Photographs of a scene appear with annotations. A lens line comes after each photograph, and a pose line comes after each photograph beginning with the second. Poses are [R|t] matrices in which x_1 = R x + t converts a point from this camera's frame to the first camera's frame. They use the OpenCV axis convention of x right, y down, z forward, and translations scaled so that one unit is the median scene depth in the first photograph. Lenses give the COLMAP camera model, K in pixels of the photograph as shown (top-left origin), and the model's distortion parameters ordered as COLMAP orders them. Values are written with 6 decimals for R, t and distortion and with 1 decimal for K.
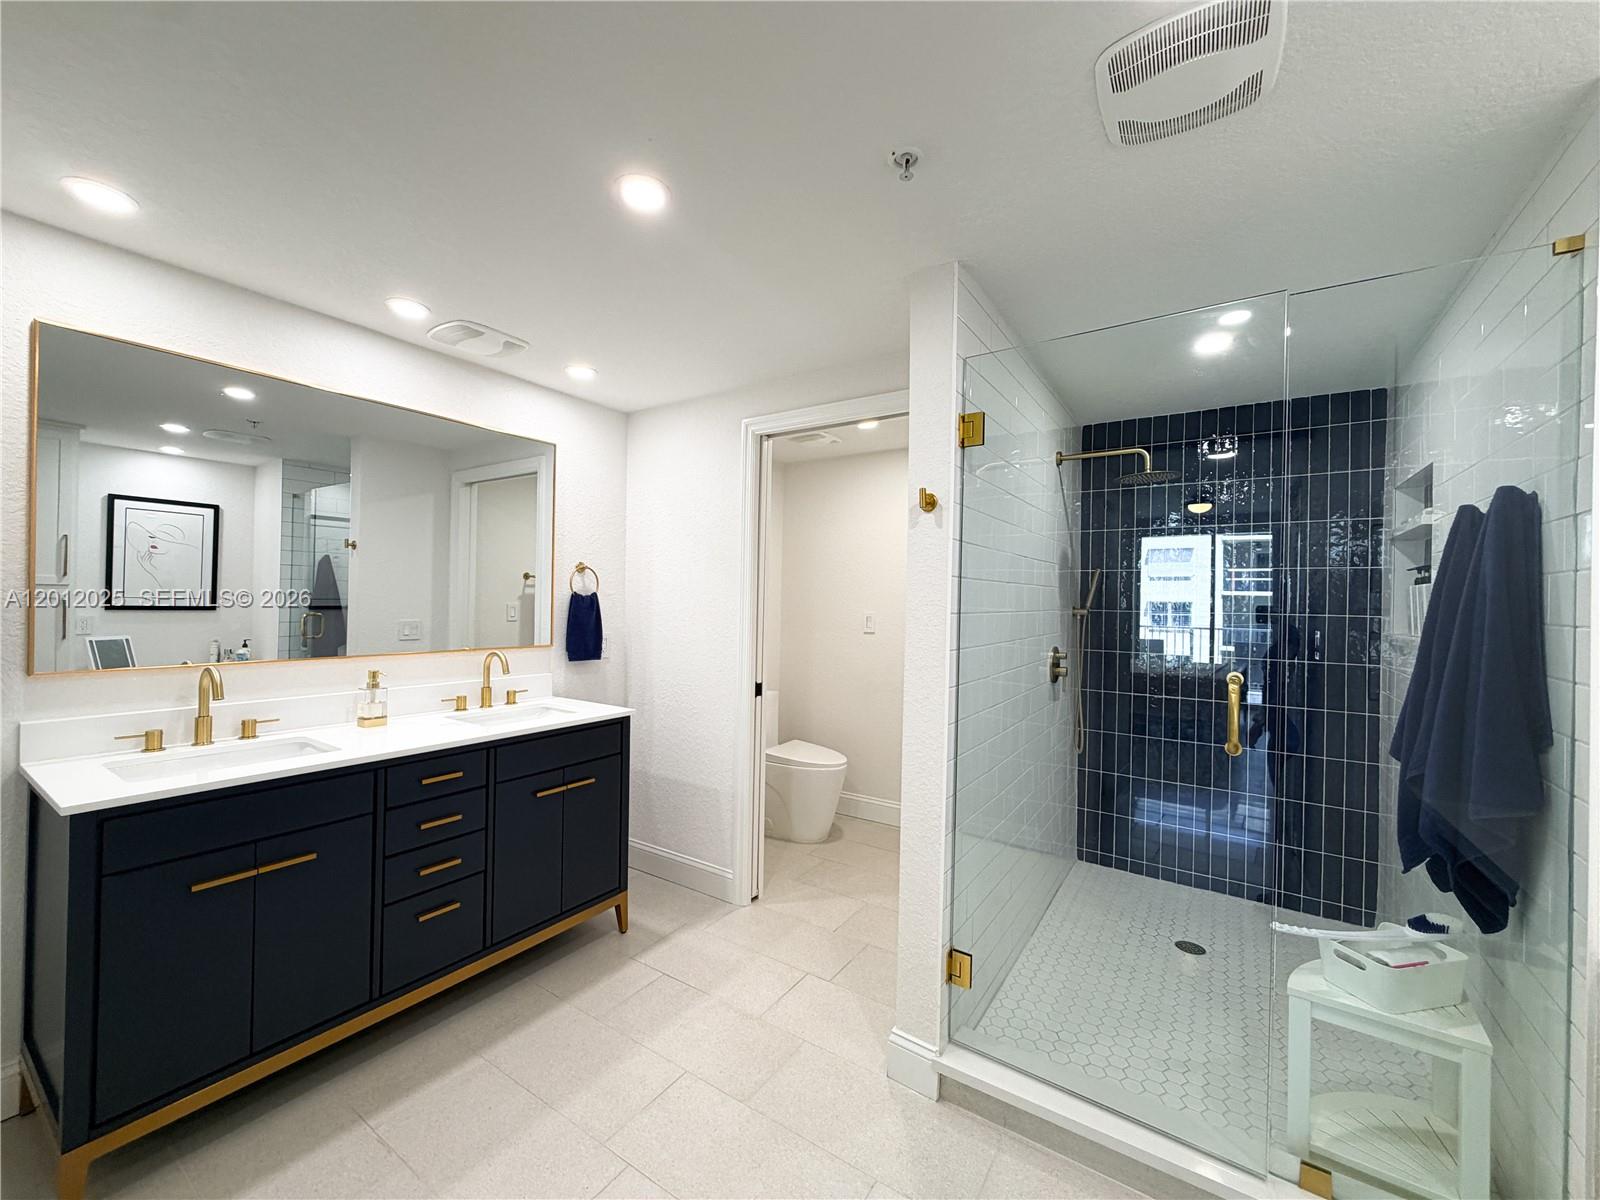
lens RADIAL K [[640.1, 0, 797.4], [0, 640.1, 602.0], [0, 0, 1]] dist [-0.000115, -0.000443]
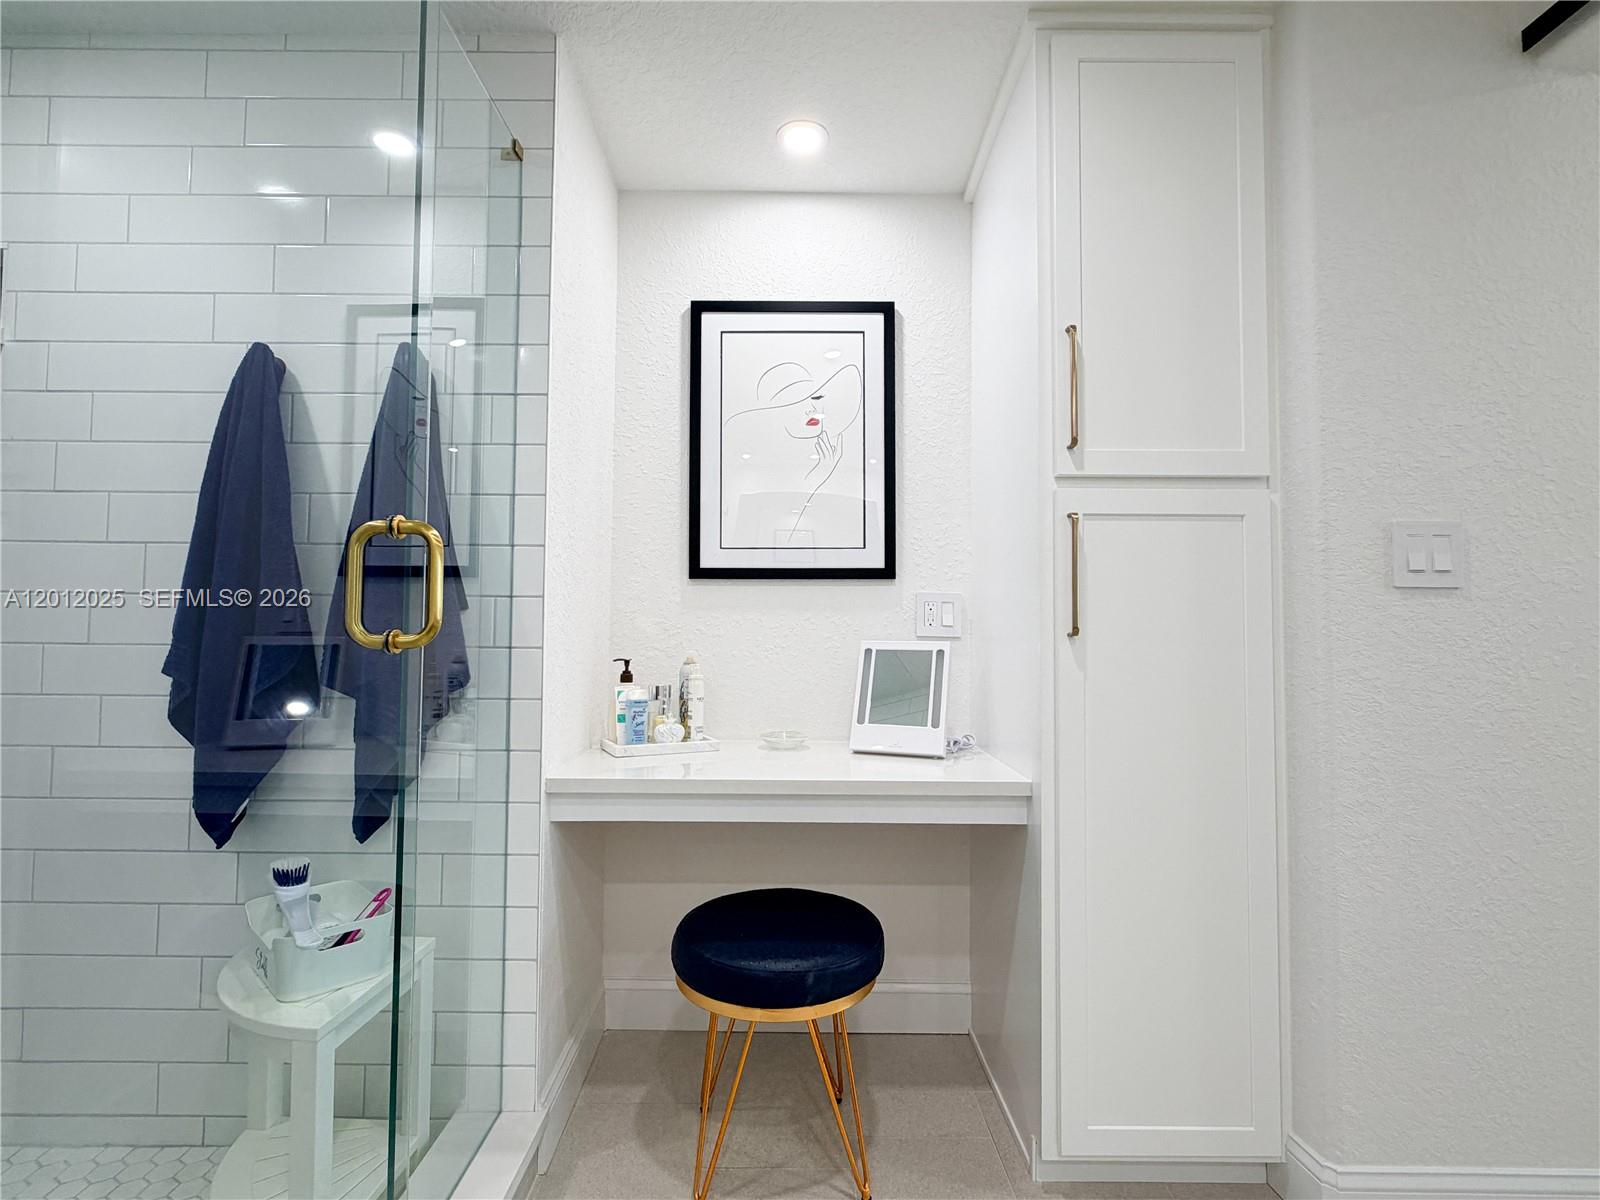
lens RADIAL K [[757.9, 0, 794.2], [0, 757.9, 604.4], [0, 0, 1]] dist [0.000835, 0.000220]
pose [[0.556691, -0.051184, -0.829141, -0.911392], [0.008244, 0.998391, -0.056097, 0.082218], [0.830679, 0.024394, 0.556218, 1.120798]]
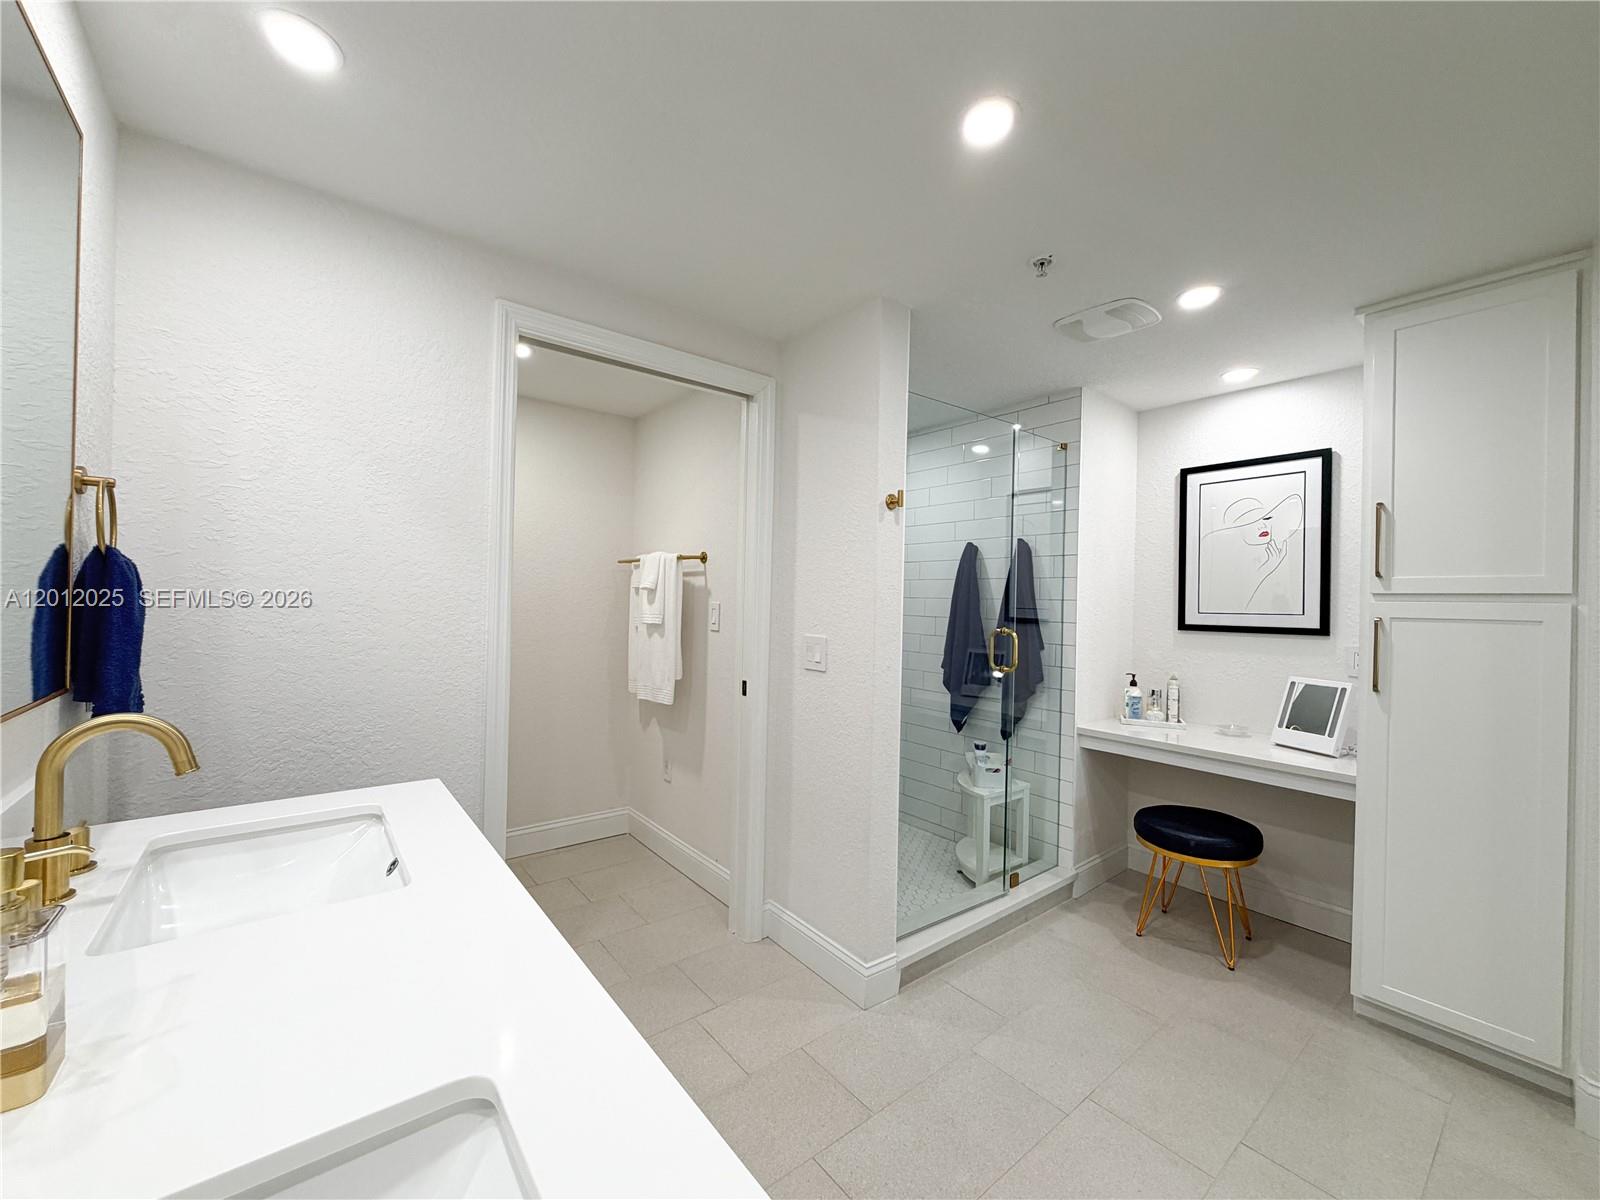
lens RADIAL K [[640.1, 0, 797.4], [0, 640.1, 602.0], [0, 0, 1]] dist [-0.000115, -0.000443]
pose [[-0.308831, -0.027710, -0.950713, -0.369286], [-0.025952, 0.999449, -0.020700, 0.010248], [0.950763, 0.018281, -0.309380, 1.163715]]
